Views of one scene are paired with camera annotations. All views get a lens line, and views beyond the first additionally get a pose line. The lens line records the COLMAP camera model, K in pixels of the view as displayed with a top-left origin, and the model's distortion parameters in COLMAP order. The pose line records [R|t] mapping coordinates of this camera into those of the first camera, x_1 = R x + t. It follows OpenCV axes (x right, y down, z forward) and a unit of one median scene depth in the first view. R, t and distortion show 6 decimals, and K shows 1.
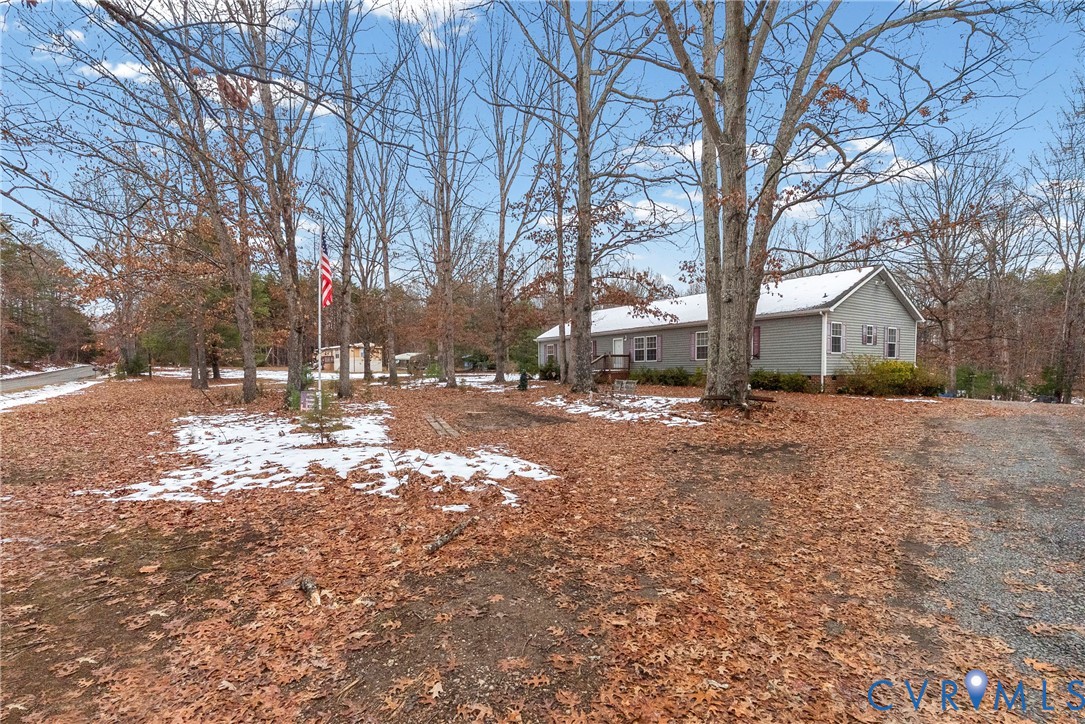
lens RADIAL K [[508.0, 0, 548.9], [0, 508.0, 373.9], [0, 0, 1]] dist [-0.002885, -0.000277]
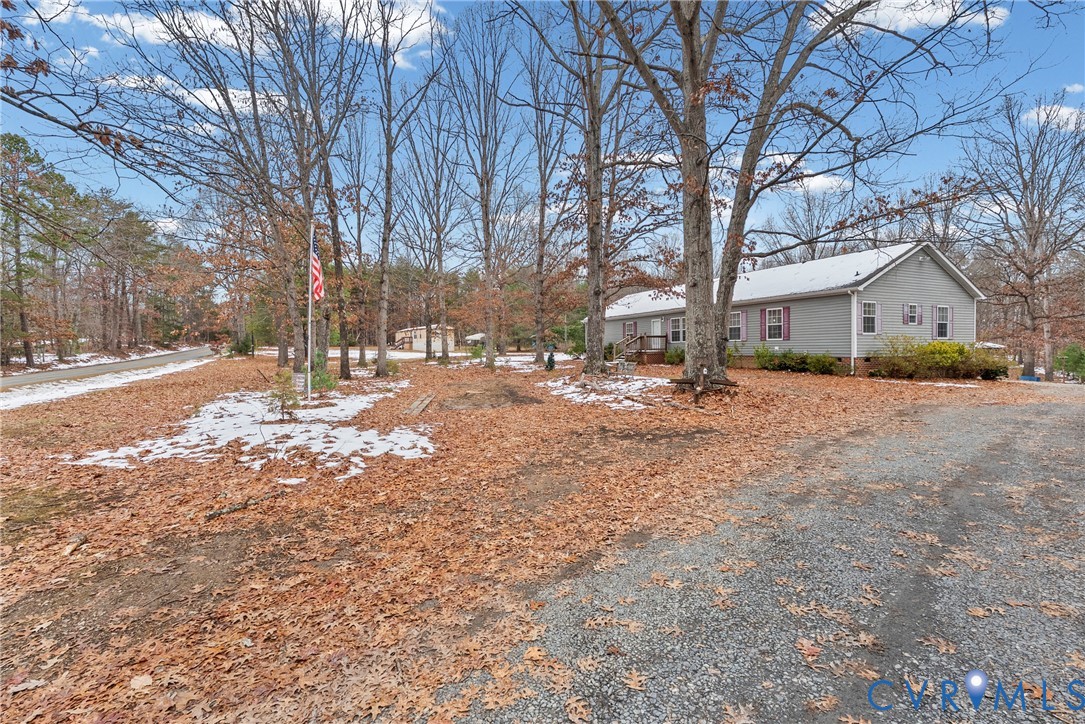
lens RADIAL K [[491.7, 0, 550.7], [0, 491.7, 339.1], [0, 0, 1]] dist [-0.000342, -0.001177]
pose [[0.988640, -0.003111, -0.150270, 0.102865], [-0.001037, 0.999621, -0.027518, -0.004544], [0.150299, 0.027361, 0.988262, -0.002254]]
